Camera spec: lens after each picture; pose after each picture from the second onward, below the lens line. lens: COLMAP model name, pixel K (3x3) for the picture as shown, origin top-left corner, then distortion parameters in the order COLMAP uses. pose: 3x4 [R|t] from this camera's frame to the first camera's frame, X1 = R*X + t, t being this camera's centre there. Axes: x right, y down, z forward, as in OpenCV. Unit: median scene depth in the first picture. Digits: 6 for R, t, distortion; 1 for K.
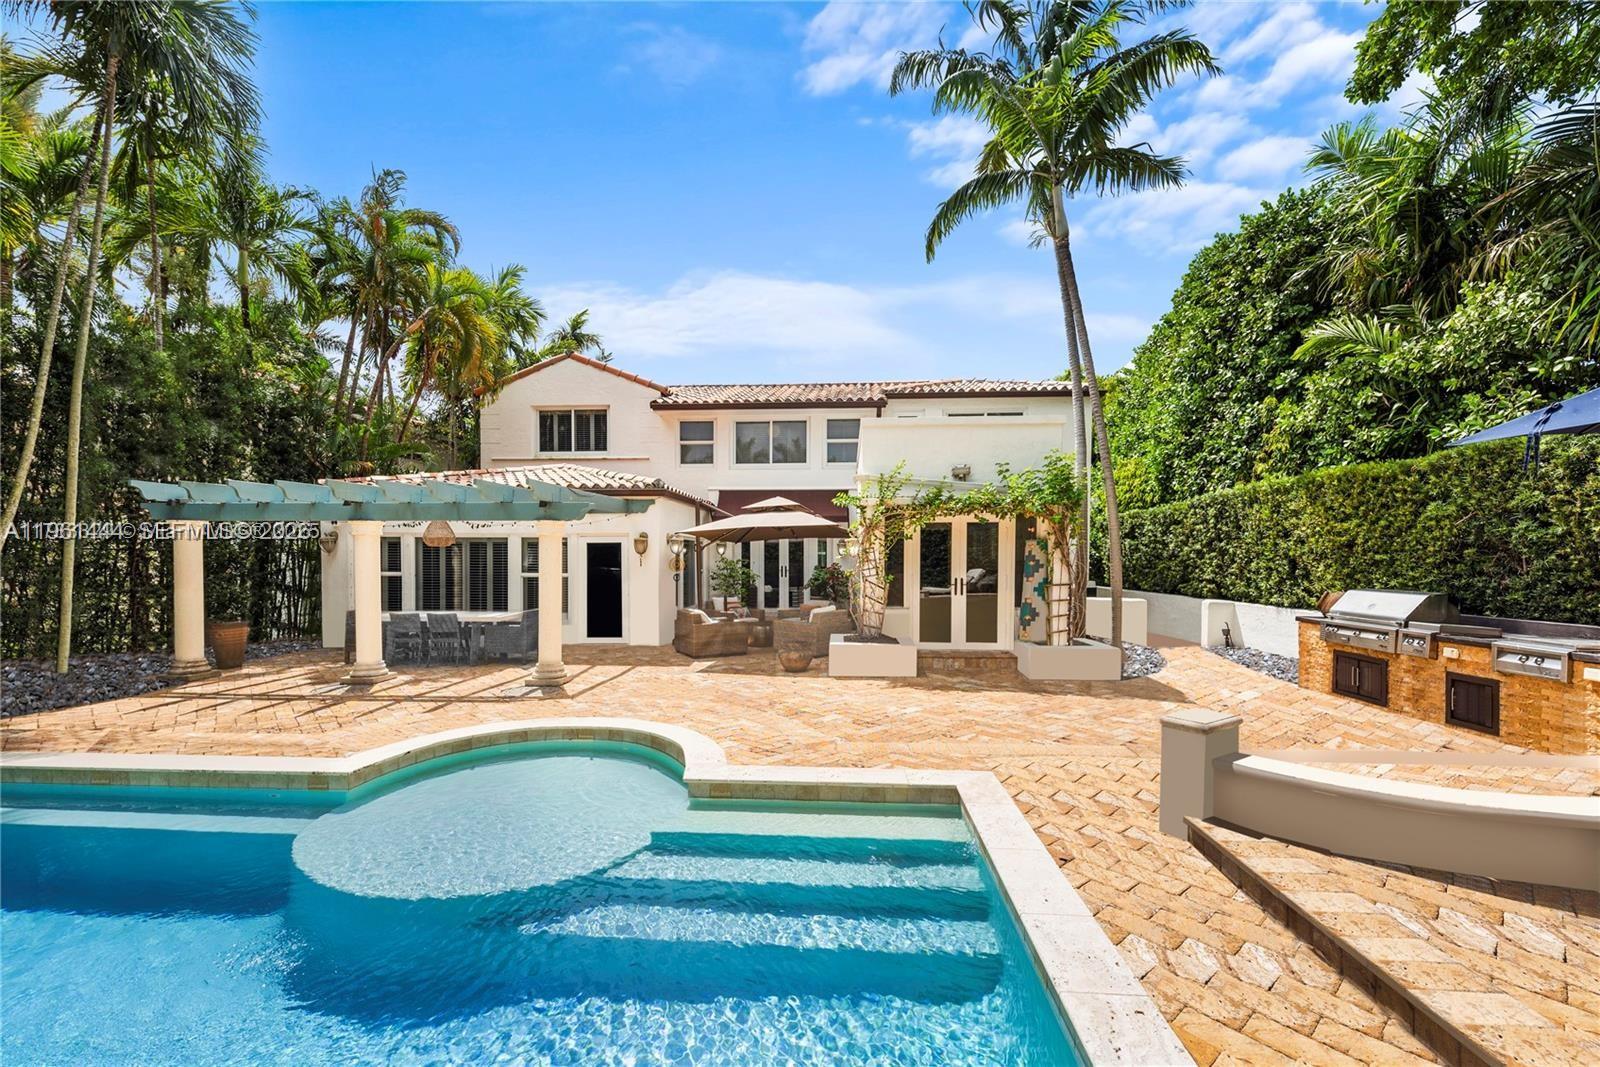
lens RADIAL K [[641.4, 0, 788.9], [0, 641.4, 554.2], [0, 0, 1]] dist [-0.016738, 0.000405]
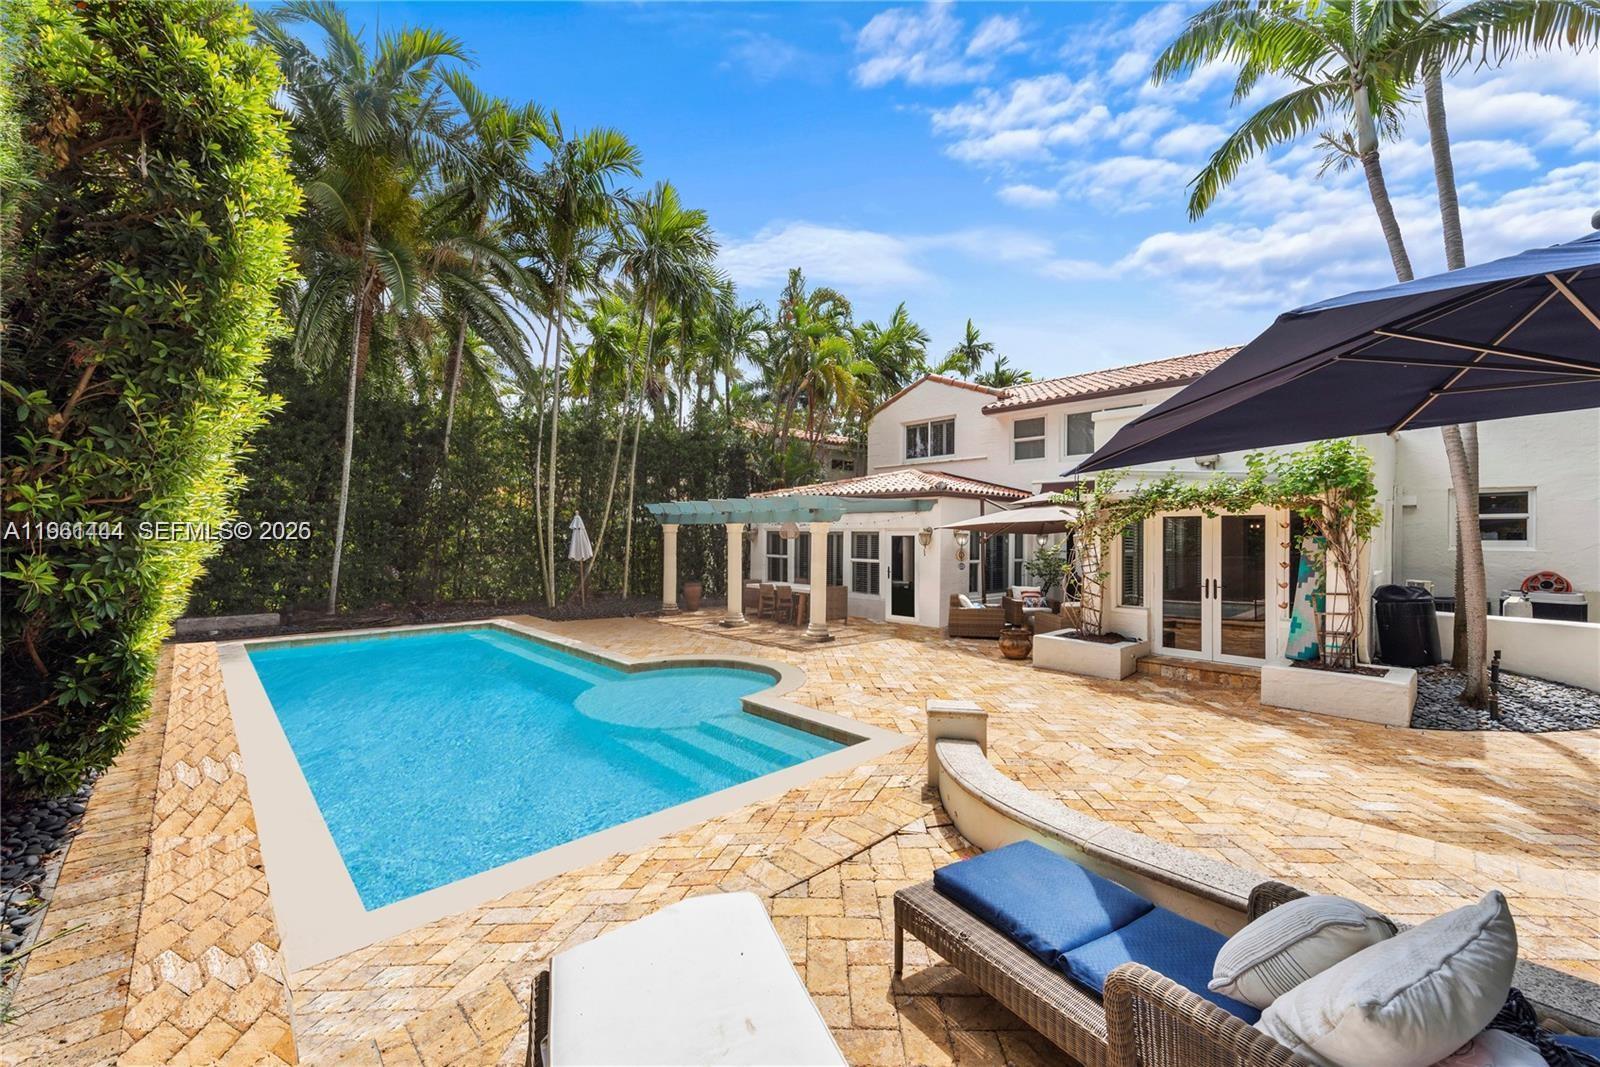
lens RADIAL K [[641.4, 0, 809.1], [0, 641.4, 528.5], [0, 0, 1]] dist [-0.016738, 0.000405]
pose [[0.719284, -0.002860, -0.694710, 0.473174], [-0.005781, 0.999932, -0.010102, -0.020337], [0.694692, 0.011282, 0.719219, -0.011943]]
